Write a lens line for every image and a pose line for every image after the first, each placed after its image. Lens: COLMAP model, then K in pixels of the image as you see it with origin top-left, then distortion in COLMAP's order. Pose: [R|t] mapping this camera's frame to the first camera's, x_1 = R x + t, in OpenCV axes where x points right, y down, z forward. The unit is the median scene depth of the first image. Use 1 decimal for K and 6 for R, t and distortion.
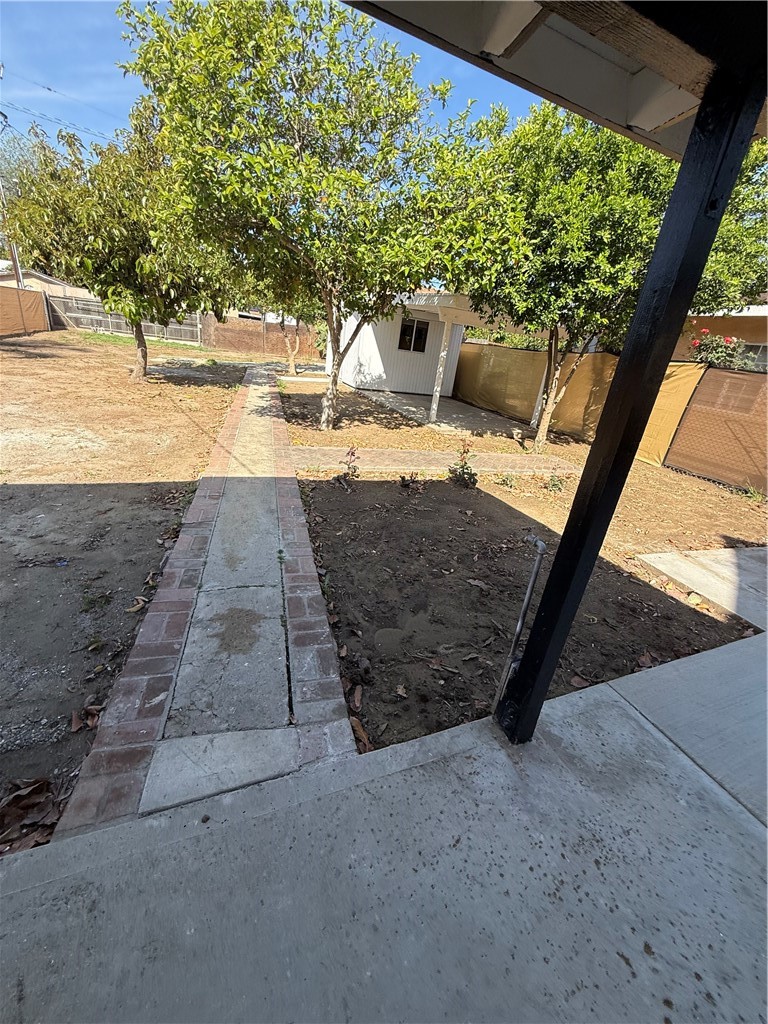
lens RADIAL K [[416.4, 0, 384.0], [0, 416.4, 512.0], [0, 0, 1]] dist [-0.000905, -0.000098]
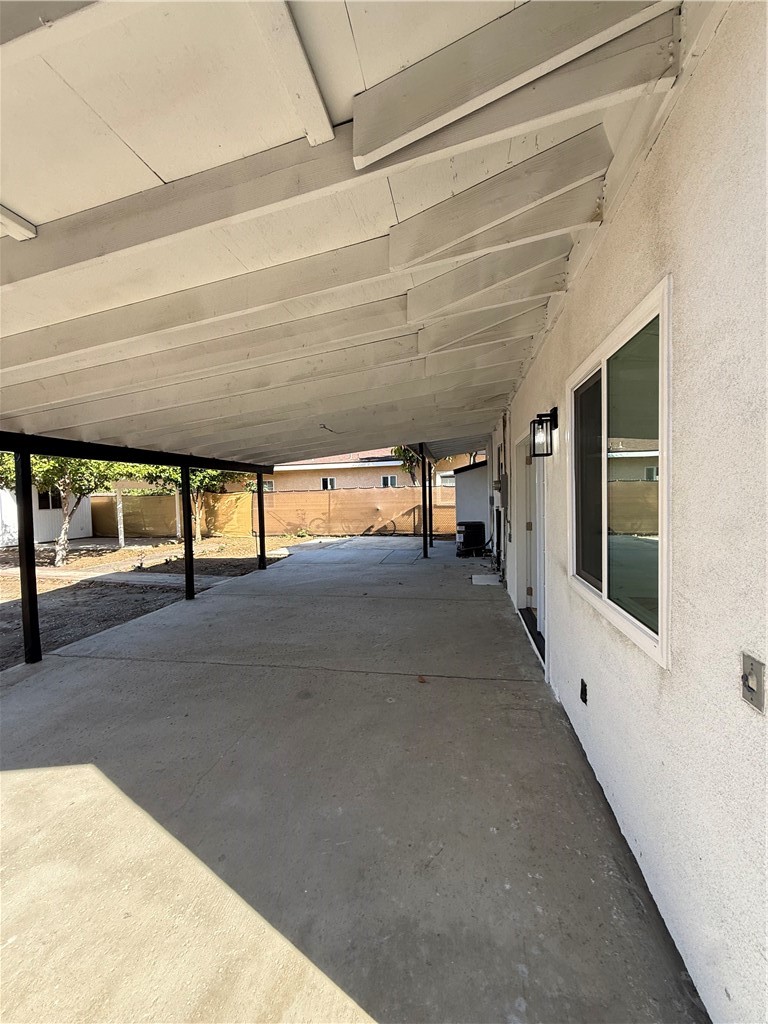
lens RADIAL K [[416.4, 0, 384.0], [0, 416.4, 512.0], [0, 0, 1]] dist [-0.000905, -0.000098]
pose [[0.538915, -0.176713, 0.823616, -0.792027], [0.400991, 0.913676, -0.066344, 0.210656], [-0.740794, 0.366017, 0.563254, -0.850016]]
